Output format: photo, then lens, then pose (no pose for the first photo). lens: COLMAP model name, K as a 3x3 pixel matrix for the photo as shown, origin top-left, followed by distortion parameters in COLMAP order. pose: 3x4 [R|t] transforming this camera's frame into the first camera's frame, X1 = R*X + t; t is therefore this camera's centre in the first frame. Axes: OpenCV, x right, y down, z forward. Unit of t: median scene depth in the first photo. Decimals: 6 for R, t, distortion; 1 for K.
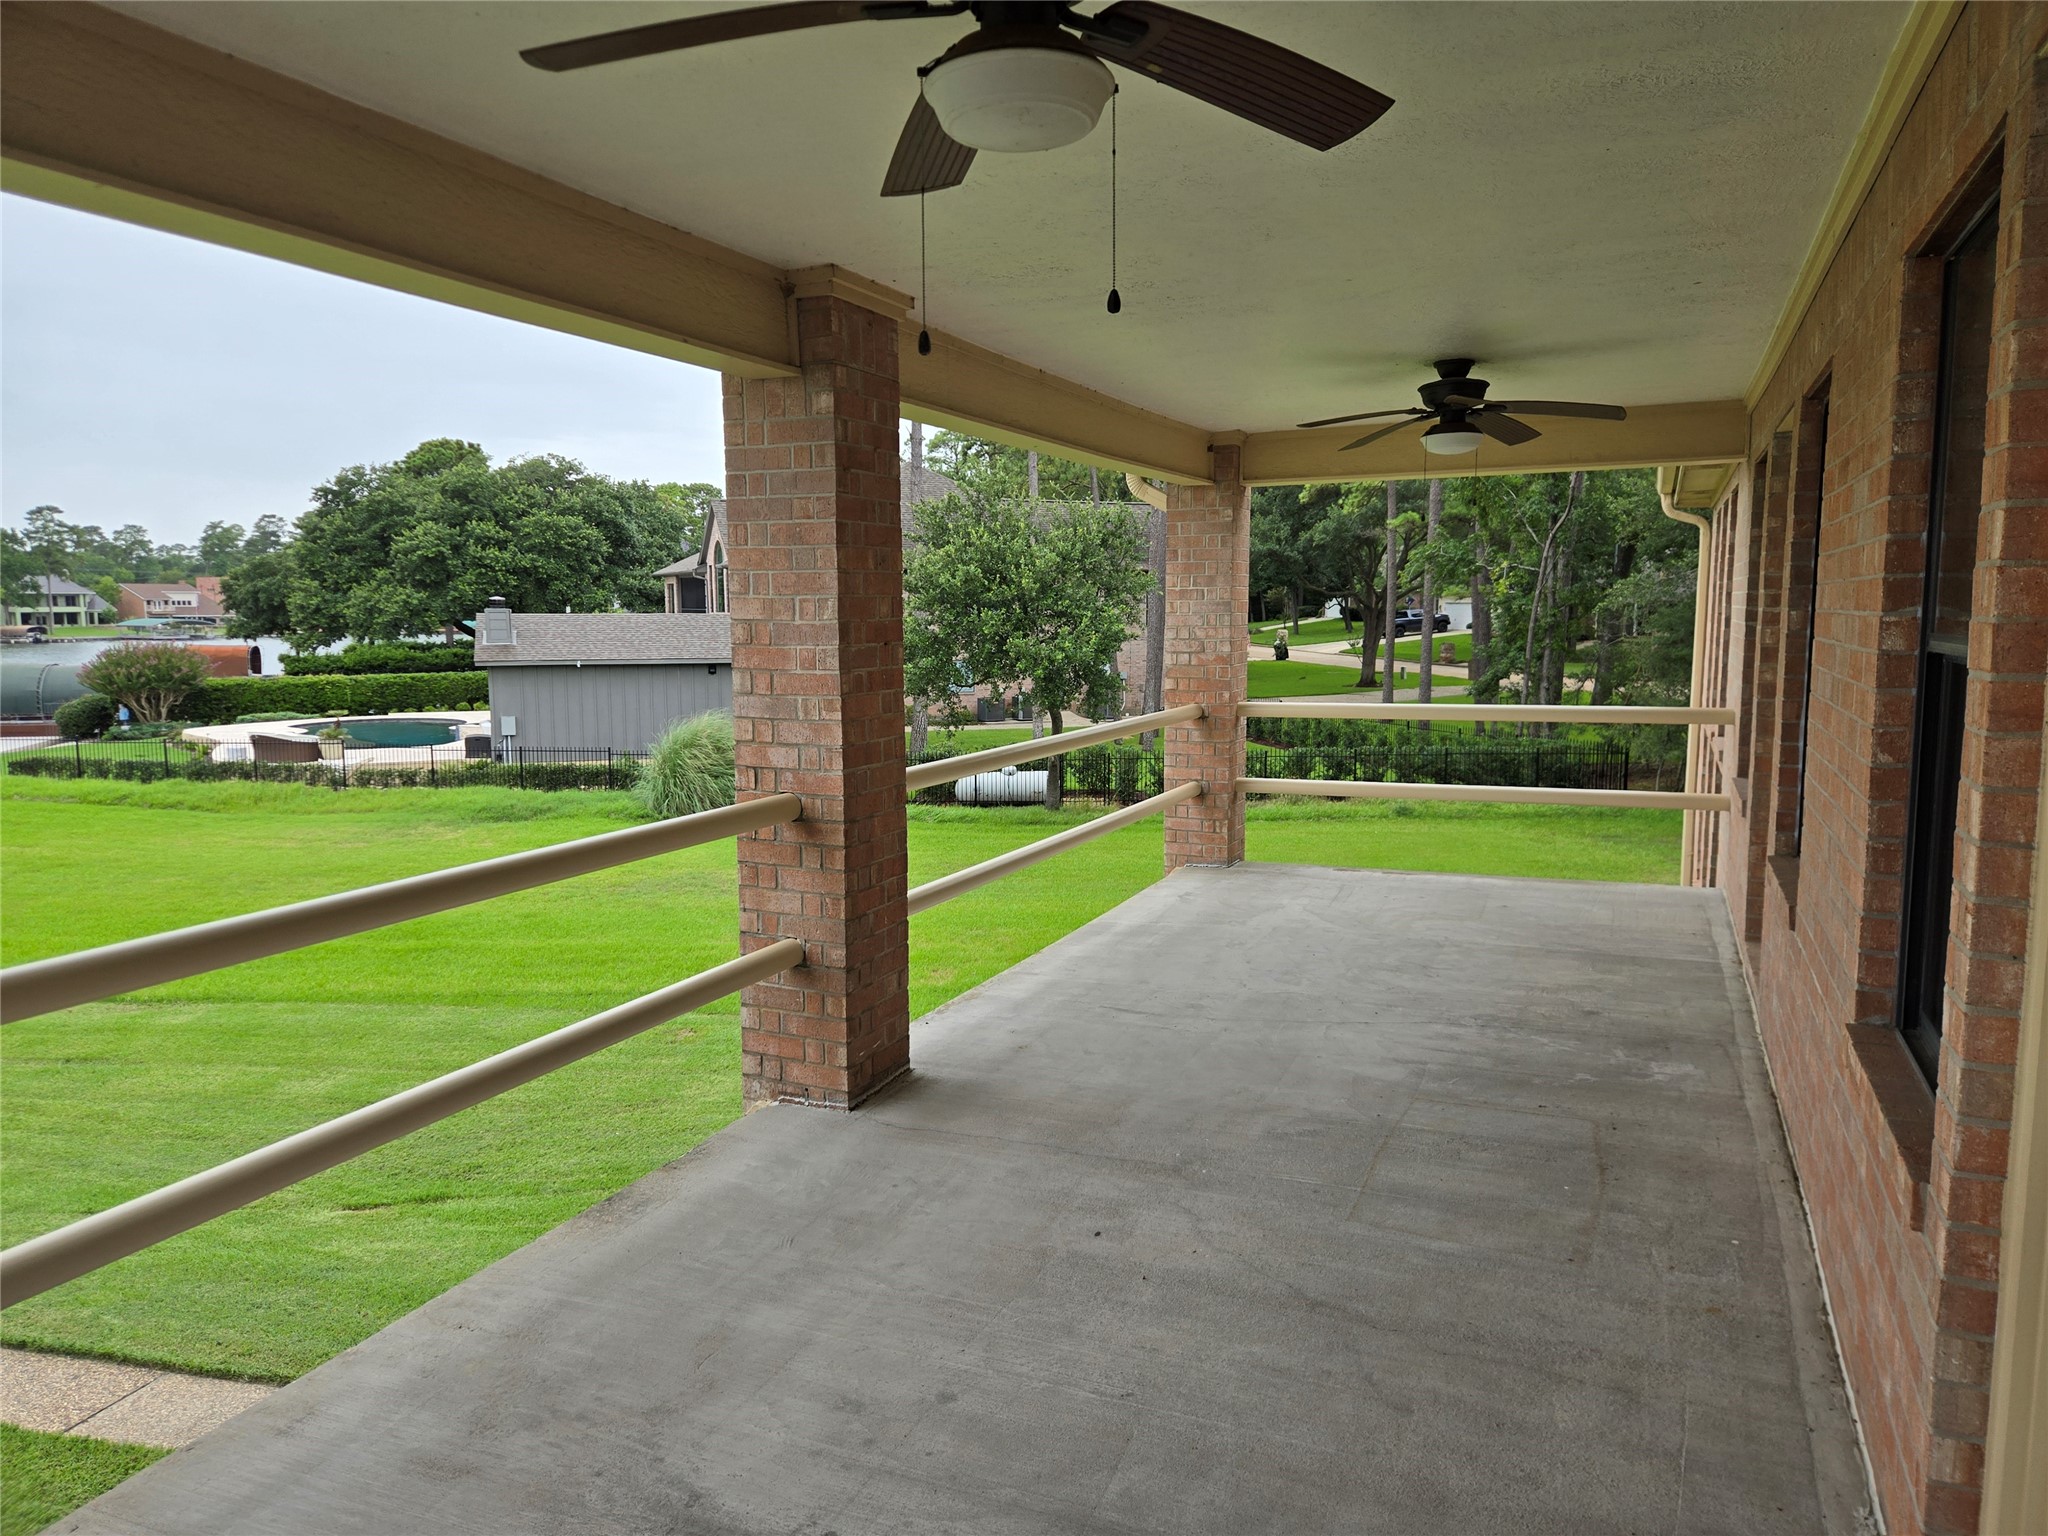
lens RADIAL K [[1379.1, 0, 1021.4], [0, 1379.1, 774.2], [0, 0, 1]] dist [0.069295, -0.053393]
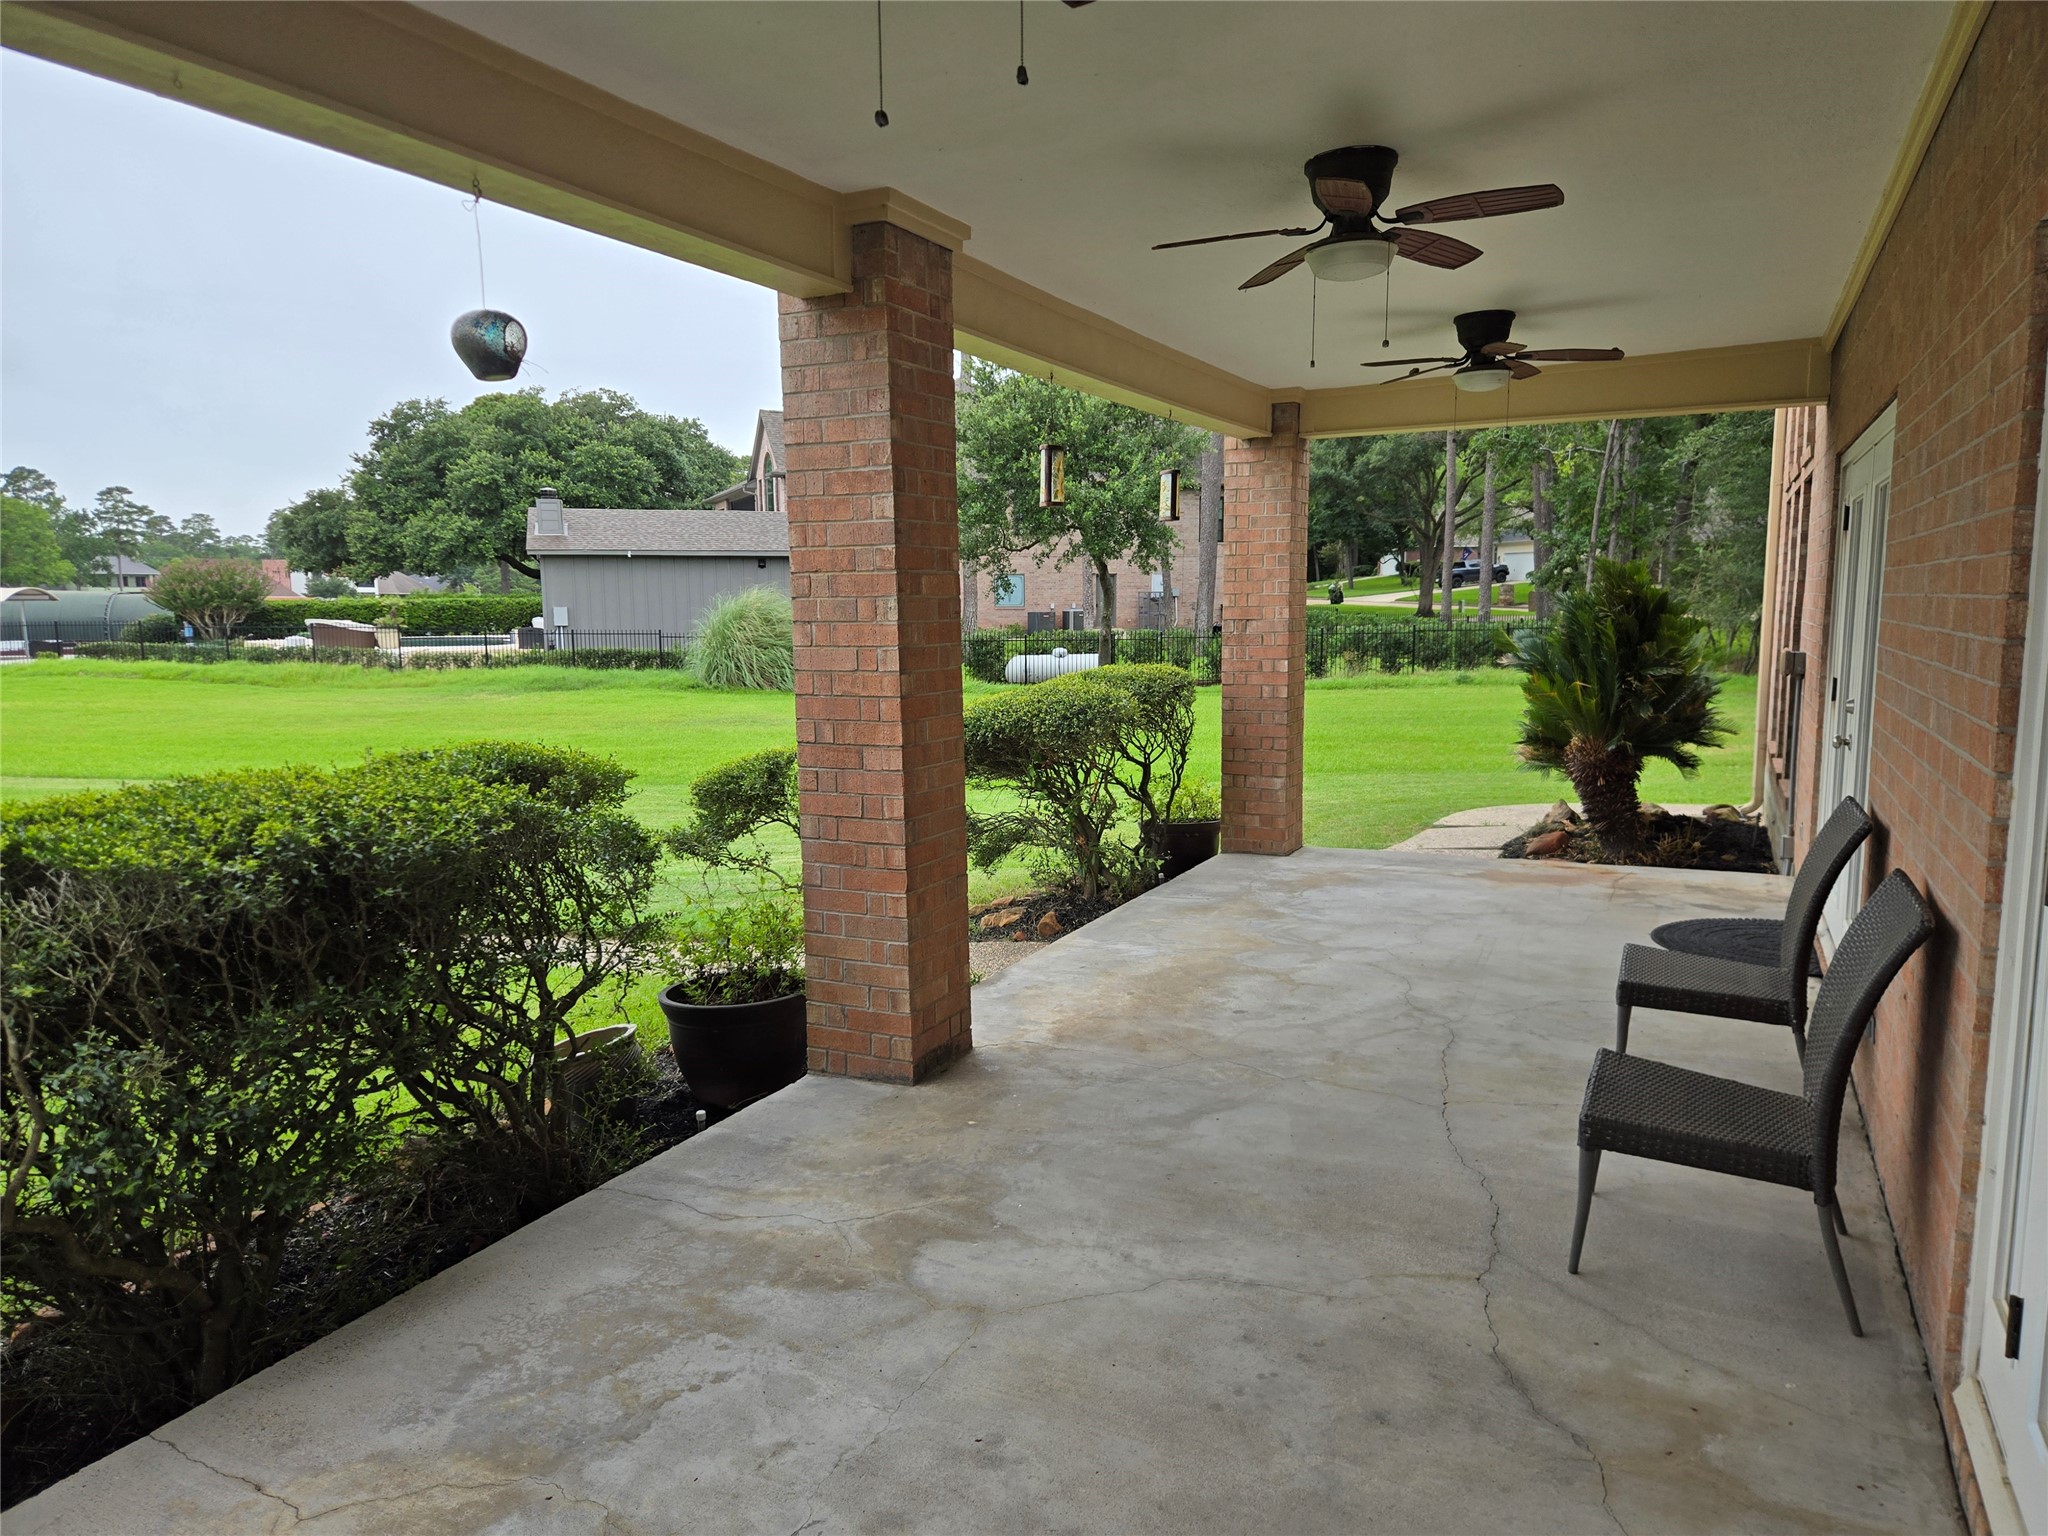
lens RADIAL K [[1379.1, 0, 1025.1], [0, 1379.1, 784.6], [0, 0, 1]] dist [0.069295, -0.053393]
pose [[0.999424, 0.001501, -0.033897, 0.000163], [-0.000732, 0.999742, 0.022698, 0.036411], [0.033923, -0.022660, 0.999168, 0.003768]]
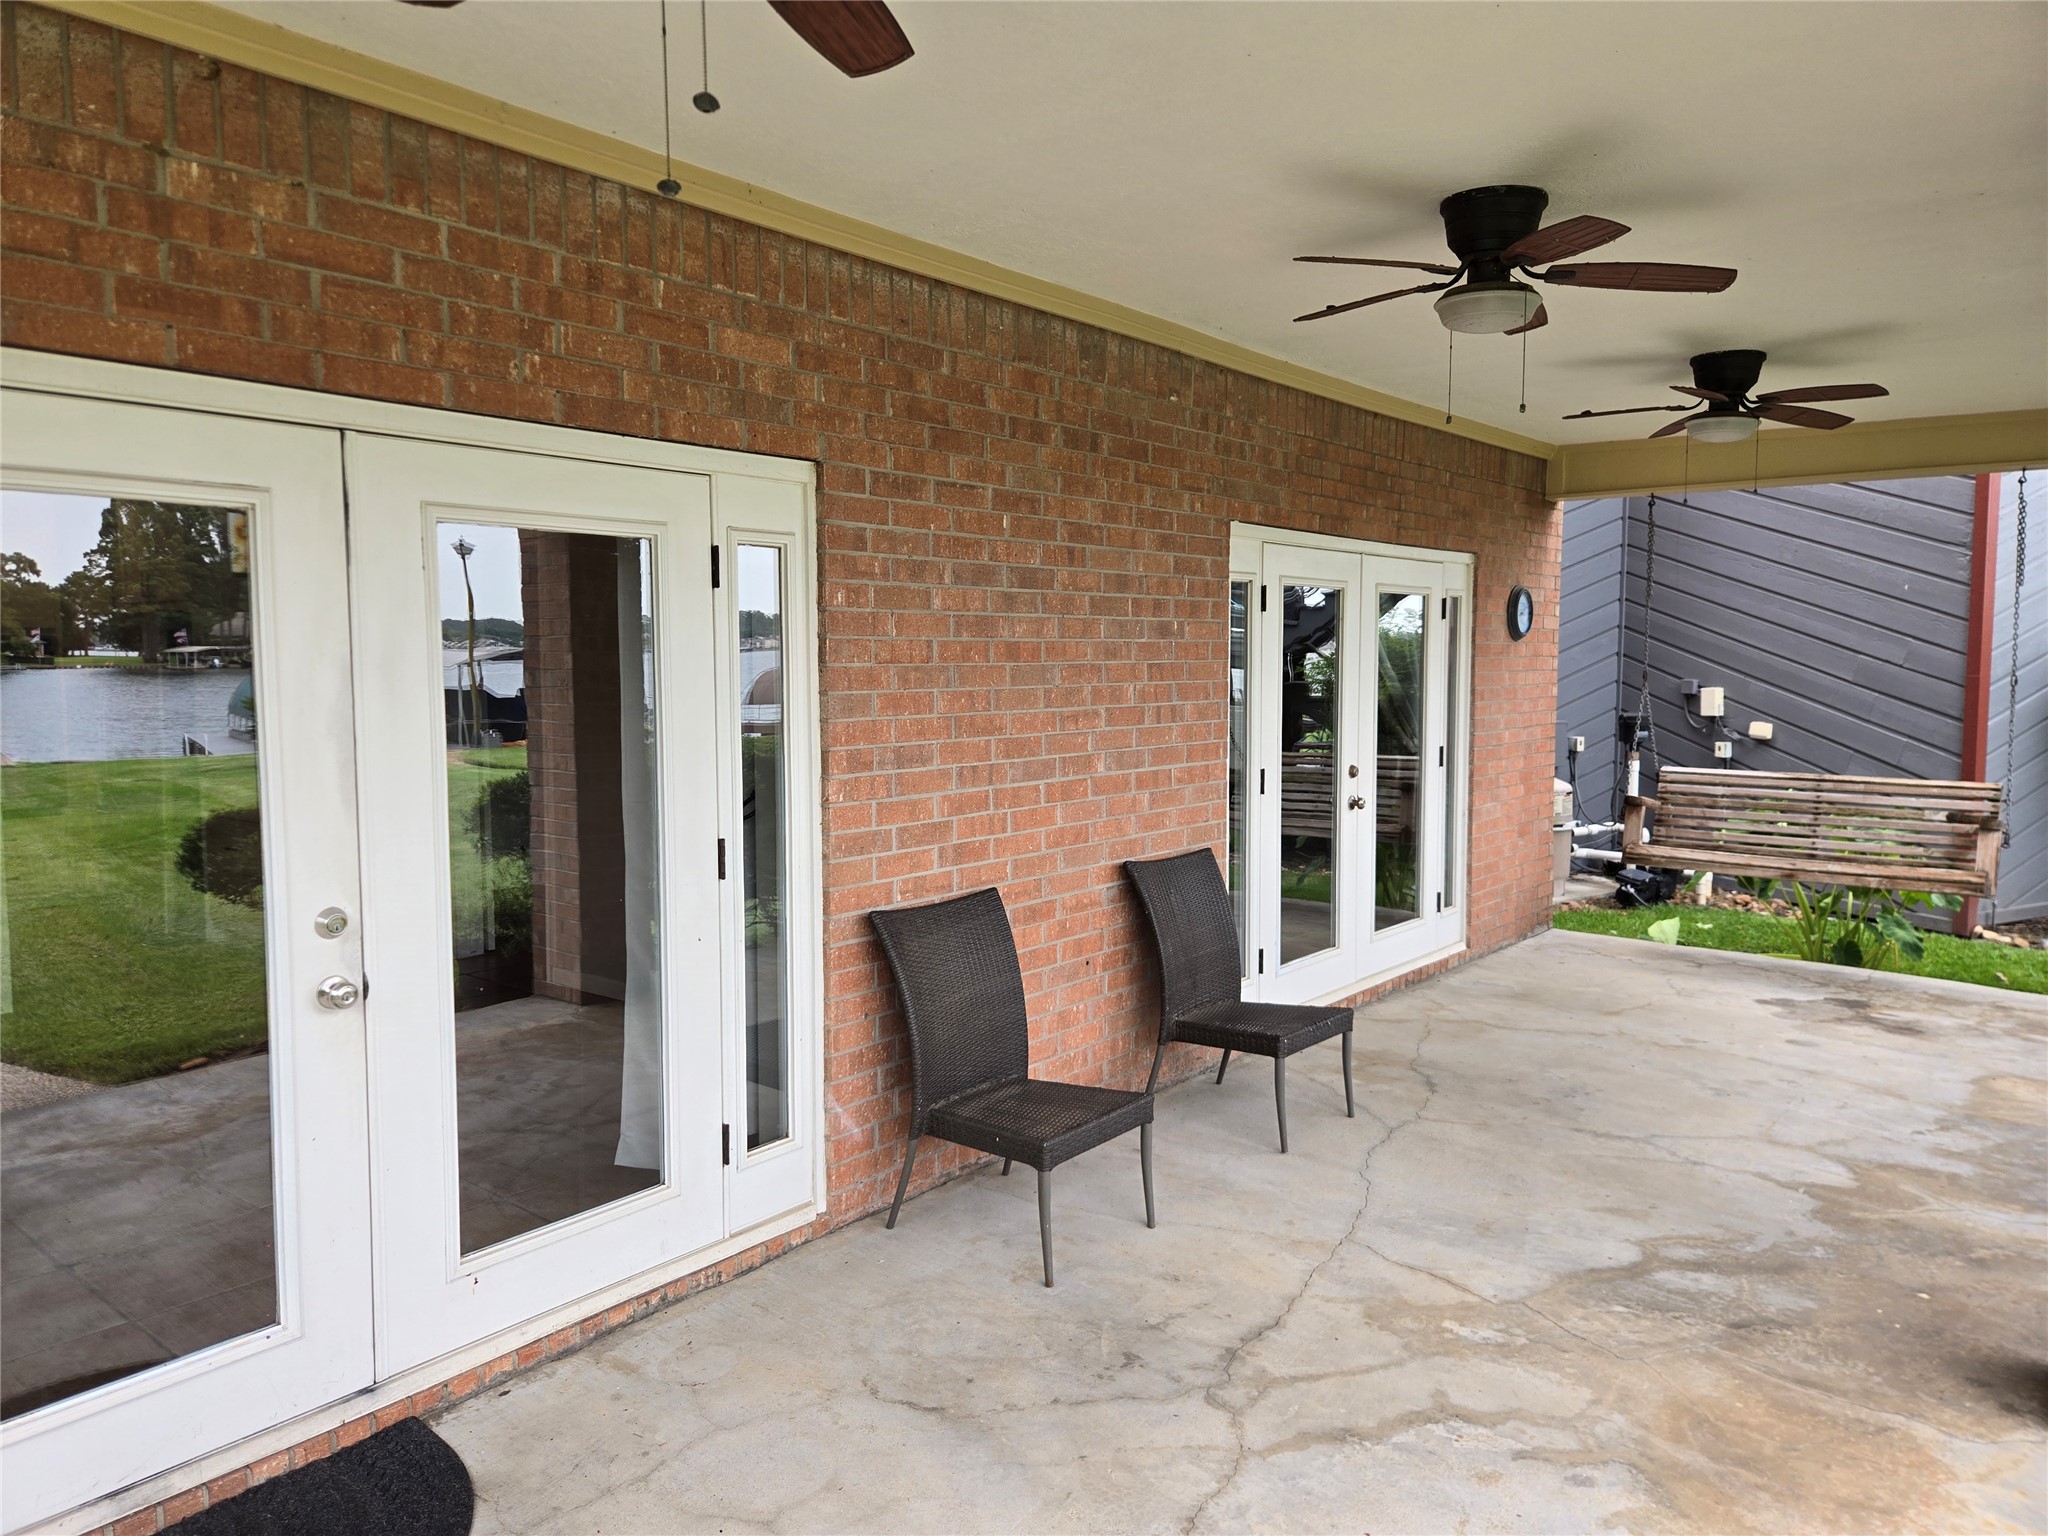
lens RADIAL K [[1379.1, 0, 1035.0], [0, 1379.1, 764.0], [0, 0, 1]] dist [0.069295, -0.053393]
pose [[-0.965748, -0.015032, 0.259045, 0.133198], [0.034183, 0.982249, 0.184439, -0.093634], [-0.257219, 0.186976, -0.948092, 1.079127]]
